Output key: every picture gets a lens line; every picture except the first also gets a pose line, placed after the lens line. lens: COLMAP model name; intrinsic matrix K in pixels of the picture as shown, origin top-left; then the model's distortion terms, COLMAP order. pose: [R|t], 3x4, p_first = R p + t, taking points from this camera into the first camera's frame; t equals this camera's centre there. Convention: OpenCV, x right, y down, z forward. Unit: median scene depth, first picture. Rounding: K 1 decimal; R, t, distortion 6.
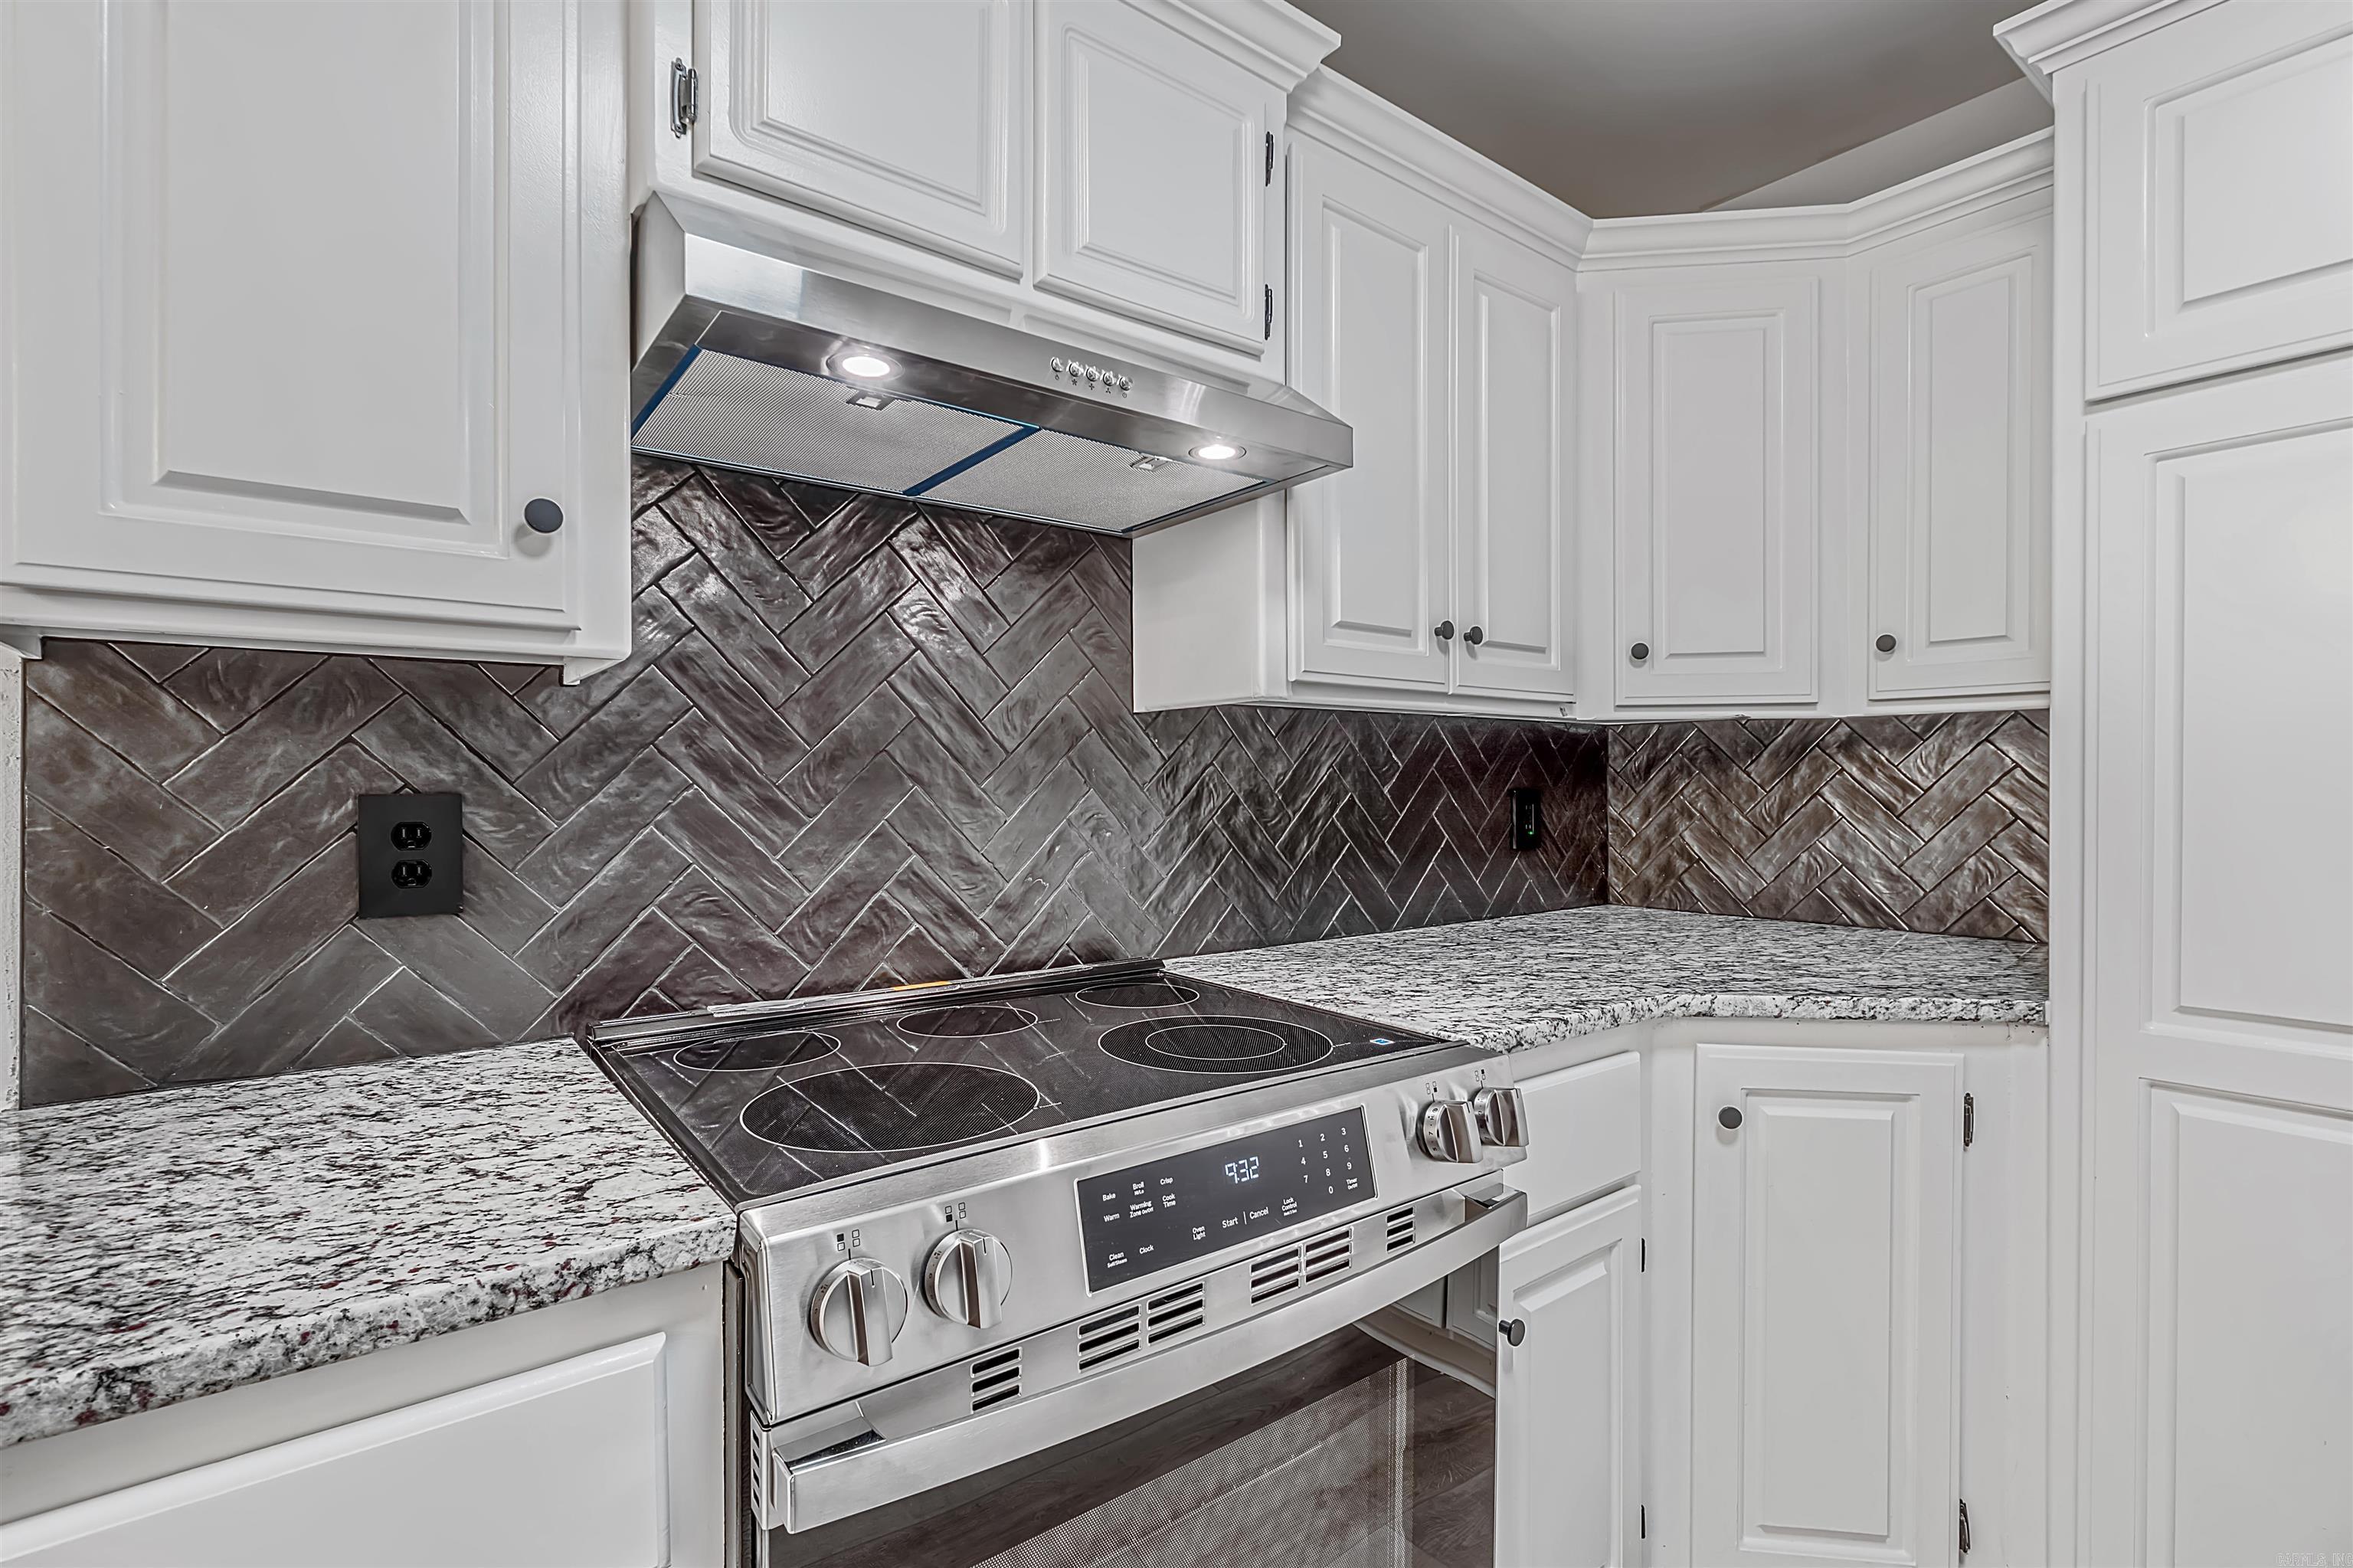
lens RADIAL K [[1073.3, 0, 1176.5], [0, 1073.3, 784.0], [0, 0, 1]] dist [-0.001483, -0.000370]
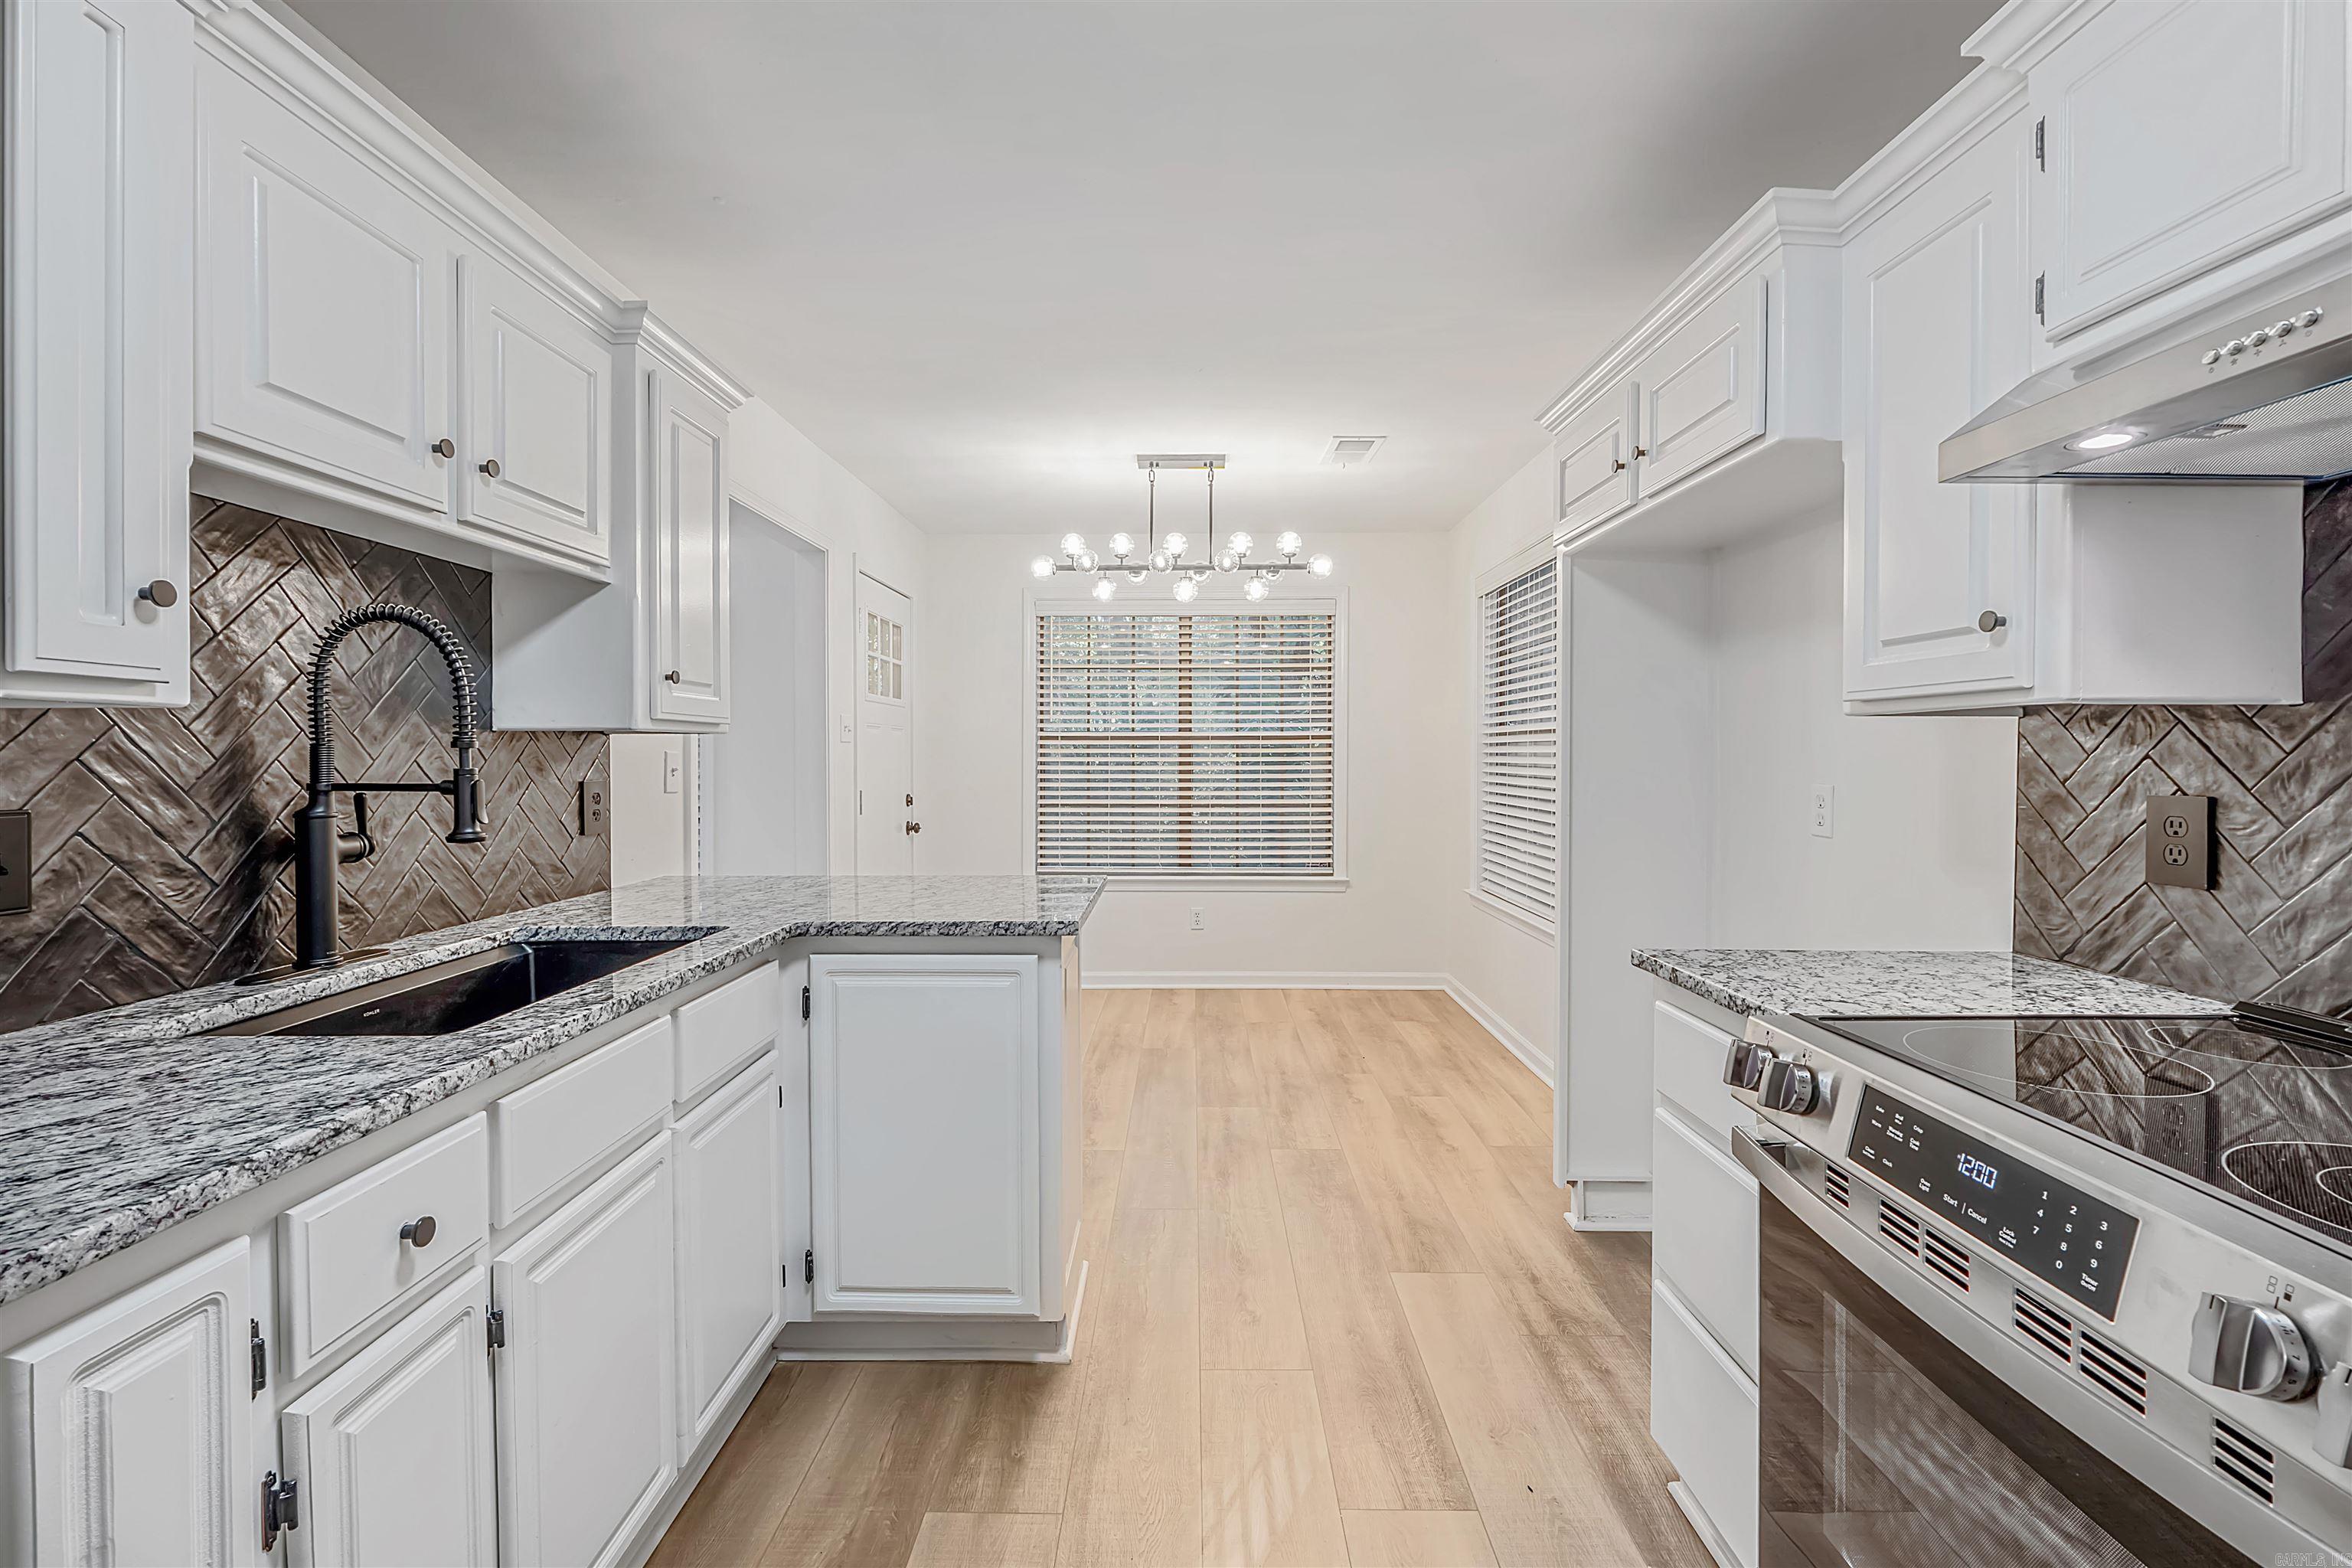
lens RADIAL K [[1002.9, 0, 1168.5], [0, 1002.9, 753.2], [0, 0, 1]] dist [-0.002530, 0.000013]
pose [[-0.625864, -0.002335, -0.779929, 0.747112], [-0.002947, 0.999995, -0.000629, -0.028570], [0.779927, 0.001905, -0.625868, 0.554339]]
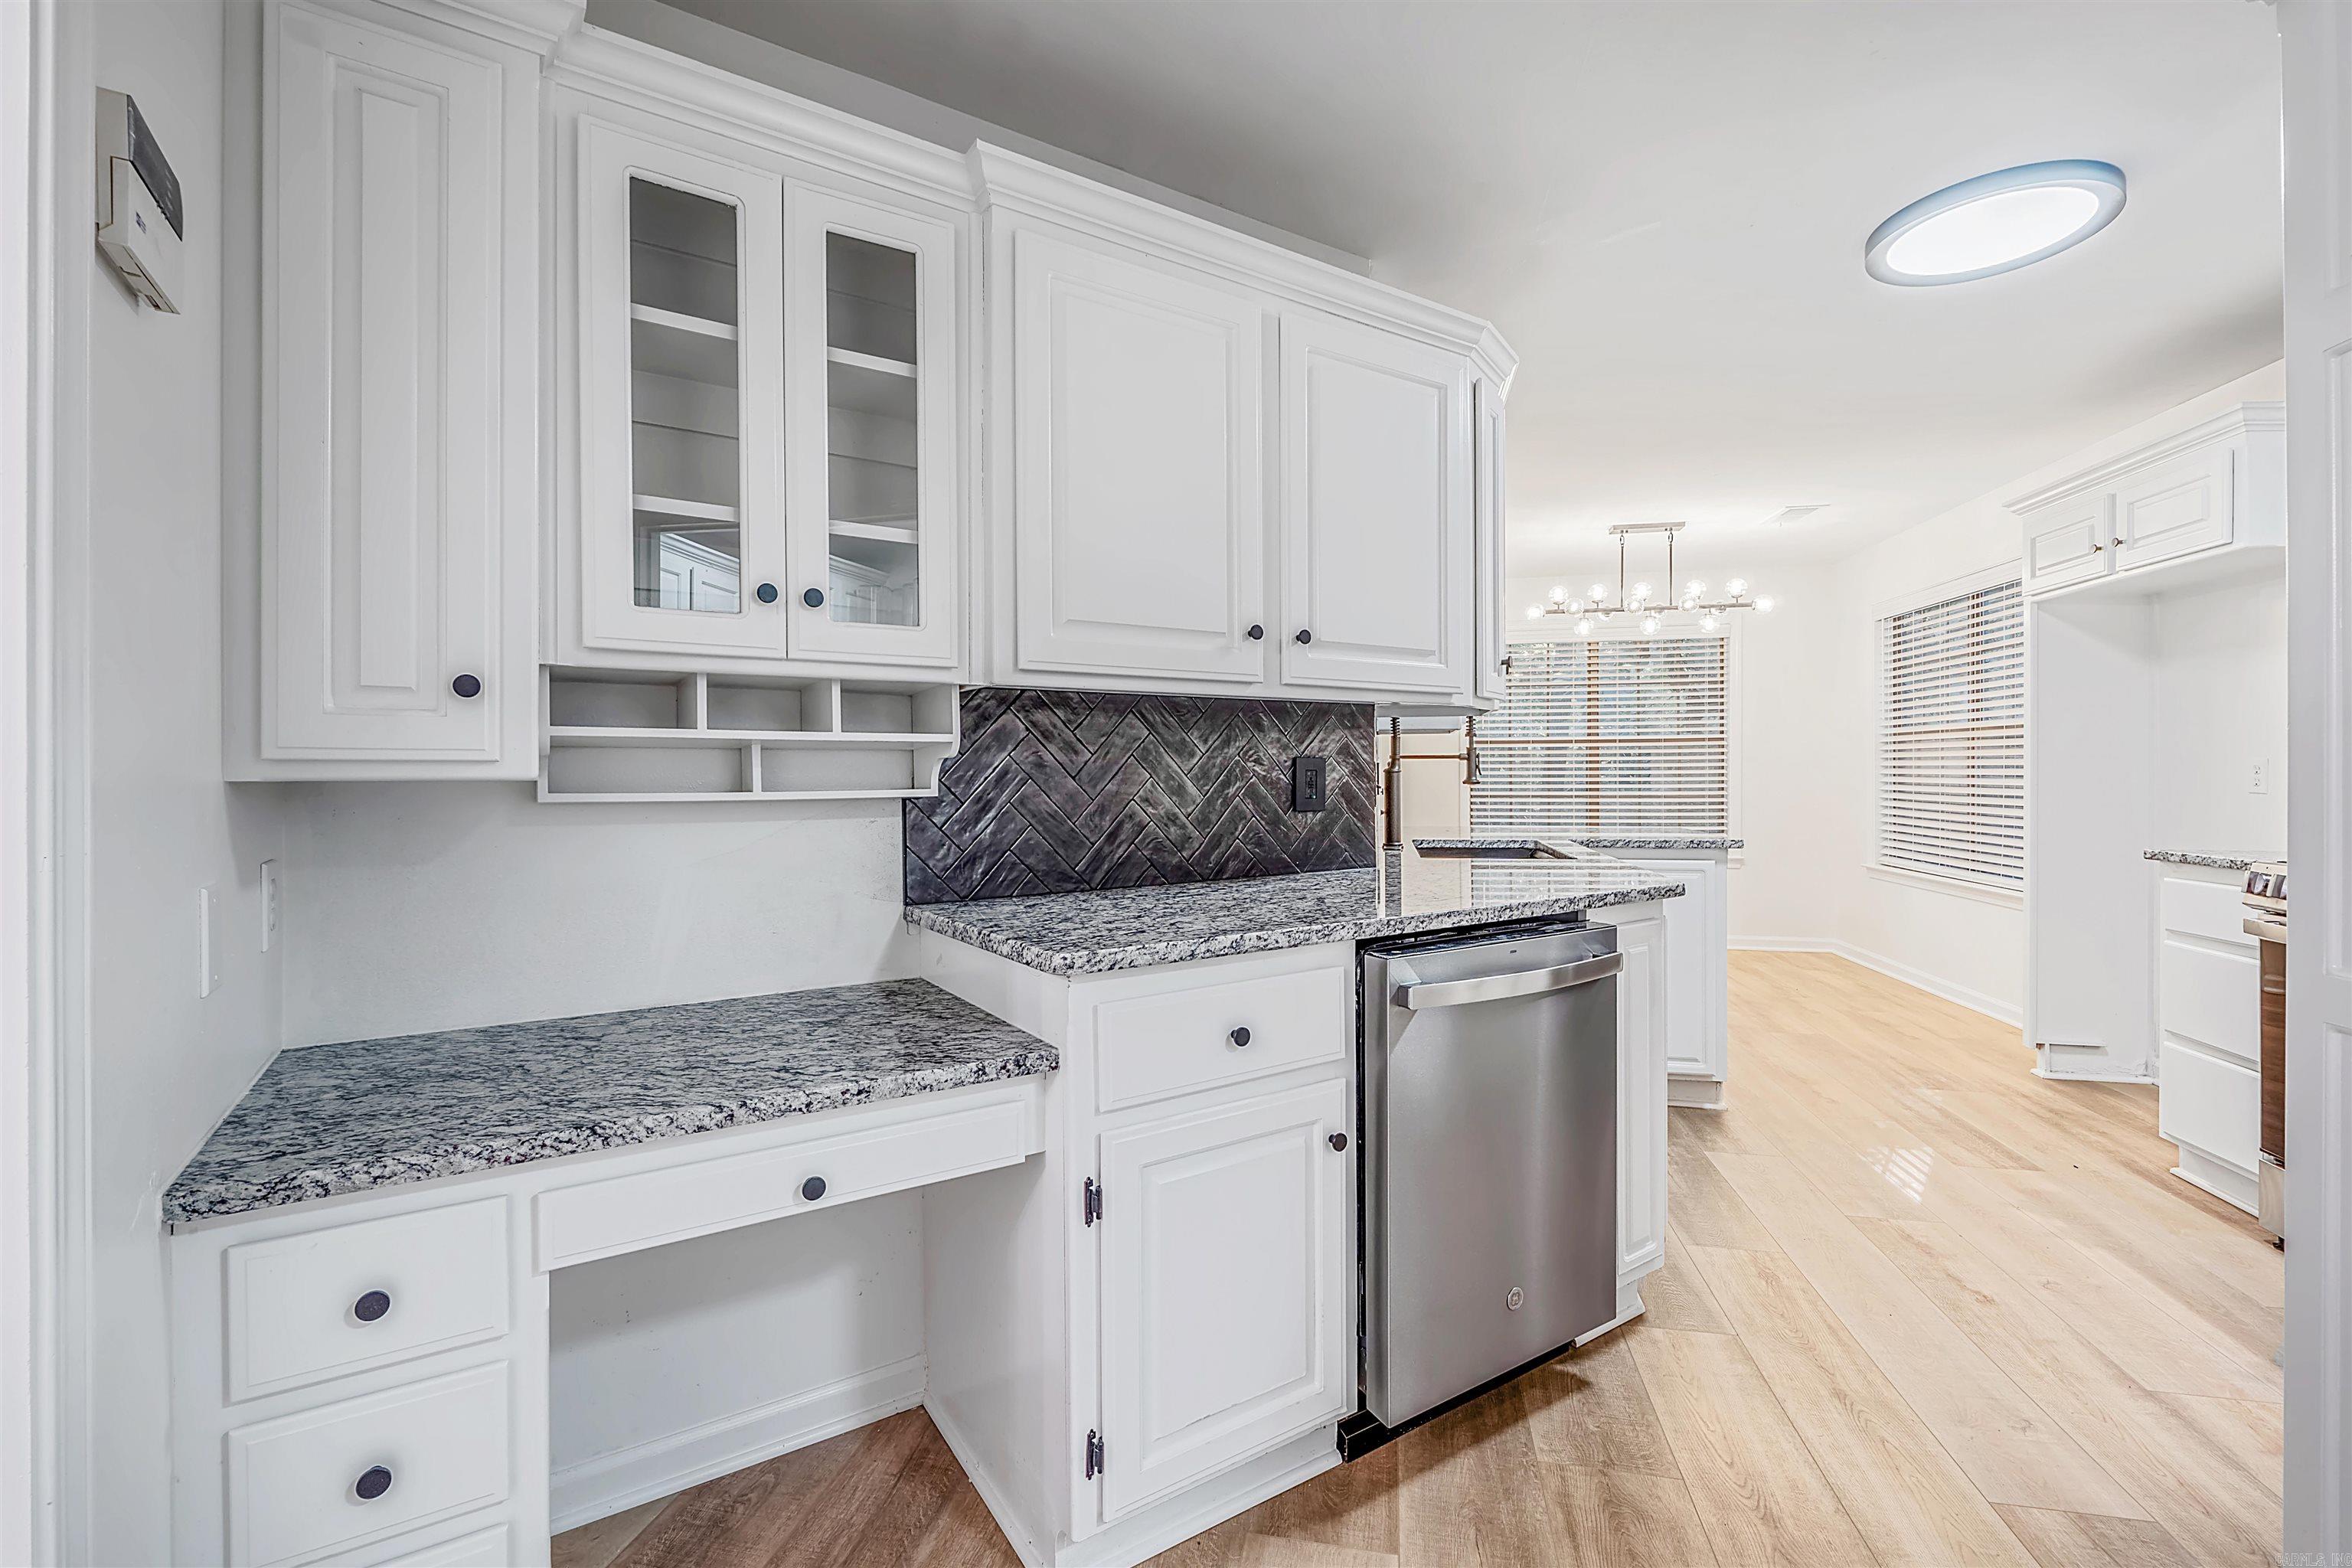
lens RADIAL K [[1001.8, 0, 1186.6], [0, 1001.8, 764.2], [0, 0, 1]] dist [-0.000996, -0.000119]
pose [[-0.759756, -0.001463, -0.650207, 2.096515], [0.000918, 0.999994, -0.003323, 0.027322], [0.650208, -0.003122, -0.759750, 0.521868]]
